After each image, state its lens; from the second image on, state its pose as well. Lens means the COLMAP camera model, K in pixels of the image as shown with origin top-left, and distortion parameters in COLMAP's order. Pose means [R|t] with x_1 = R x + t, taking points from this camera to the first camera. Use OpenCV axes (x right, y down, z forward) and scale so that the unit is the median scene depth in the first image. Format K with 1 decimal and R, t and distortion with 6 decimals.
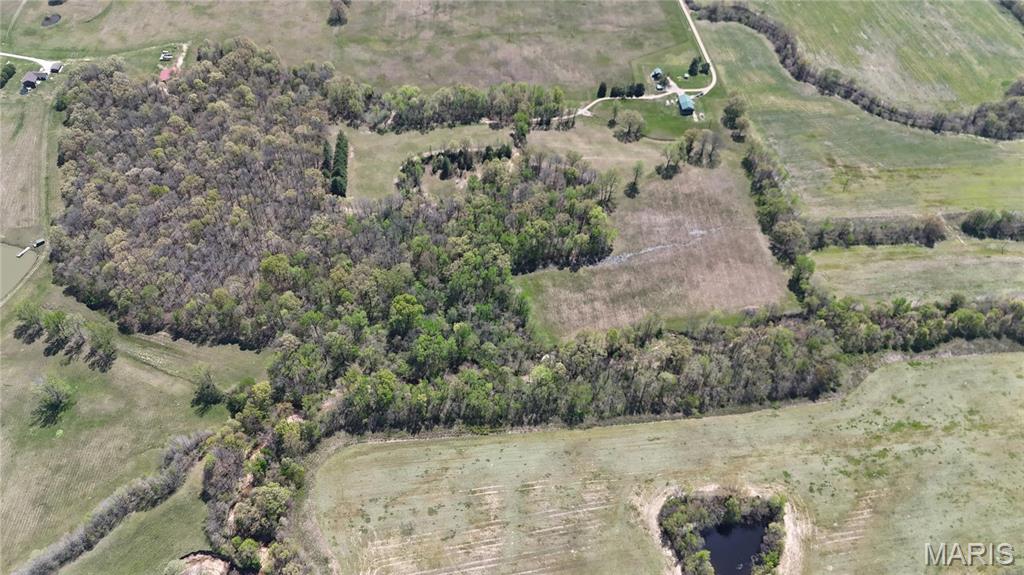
lens RADIAL K [[753.7, 0, 519.5], [0, 753.7, 293.4], [0, 0, 1]] dist [0.066894, -0.068019]
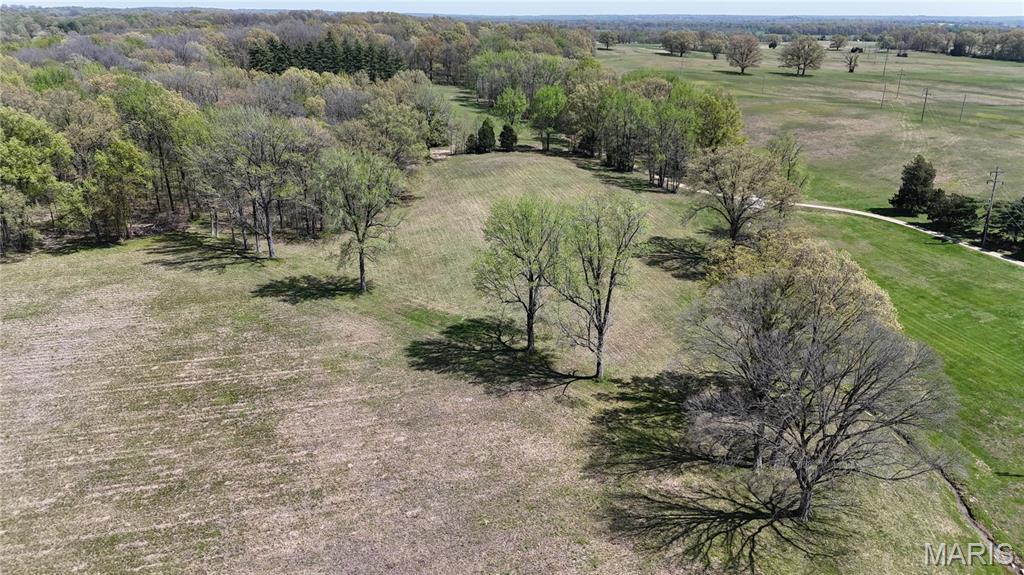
lens RADIAL K [[753.7, 0, 513.1], [0, 753.7, 285.9], [0, 0, 1]] dist [0.066894, -0.068019]
pose [[0.220311, 0.302705, -0.927271, 0.326632], [-0.750375, 0.659967, 0.037162, -0.174123], [0.623217, 0.687614, 0.372541, 0.897307]]
